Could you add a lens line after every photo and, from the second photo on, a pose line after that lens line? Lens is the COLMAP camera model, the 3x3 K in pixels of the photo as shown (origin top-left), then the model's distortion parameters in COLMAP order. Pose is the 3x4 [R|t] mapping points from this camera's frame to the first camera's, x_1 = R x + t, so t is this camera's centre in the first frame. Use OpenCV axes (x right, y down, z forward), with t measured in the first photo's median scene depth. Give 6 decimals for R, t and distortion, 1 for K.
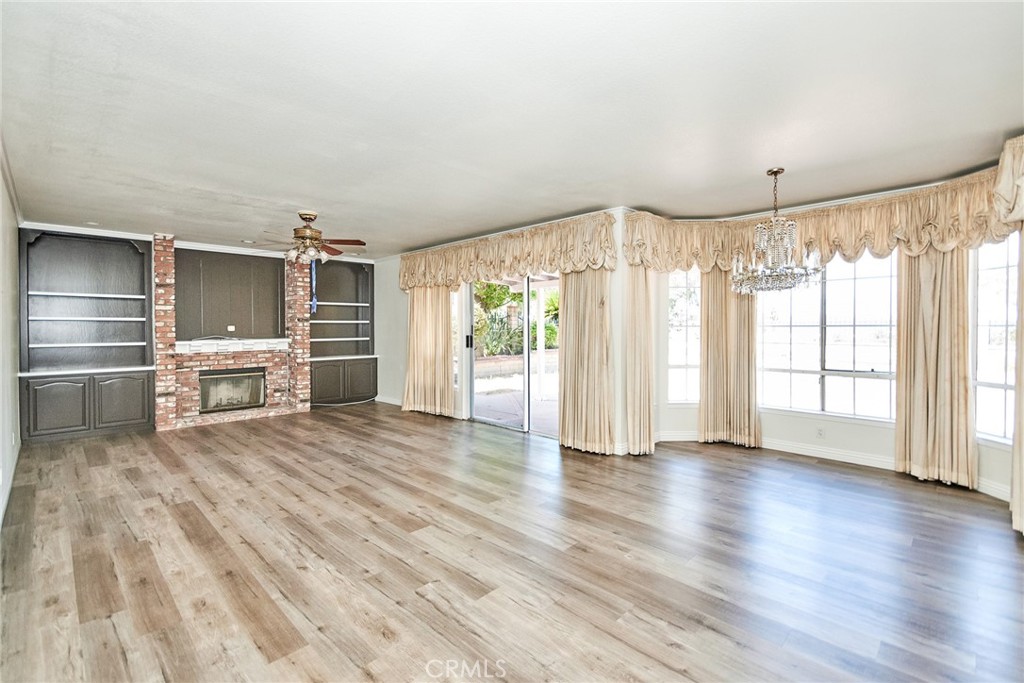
lens RADIAL K [[465.6, 0, 518.0], [0, 465.6, 332.6], [0, 0, 1]] dist [0.006432, 0.000385]
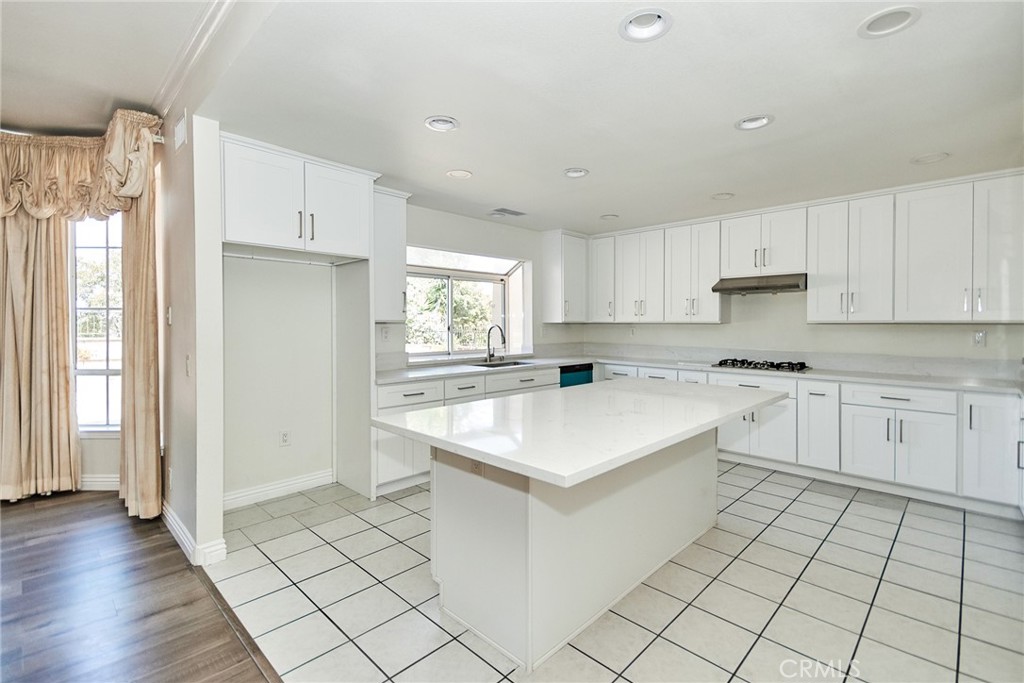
lens RADIAL K [[466.3, 0, 549.7], [0, 466.3, 325.9], [0, 0, 1]] dist [-0.018706, -0.000586]
pose [[-0.049860, -0.008840, 0.998717, 0.050306], [0.008982, 0.999916, 0.009299, 0.016650], [-0.998716, 0.009434, -0.049776, 0.118137]]
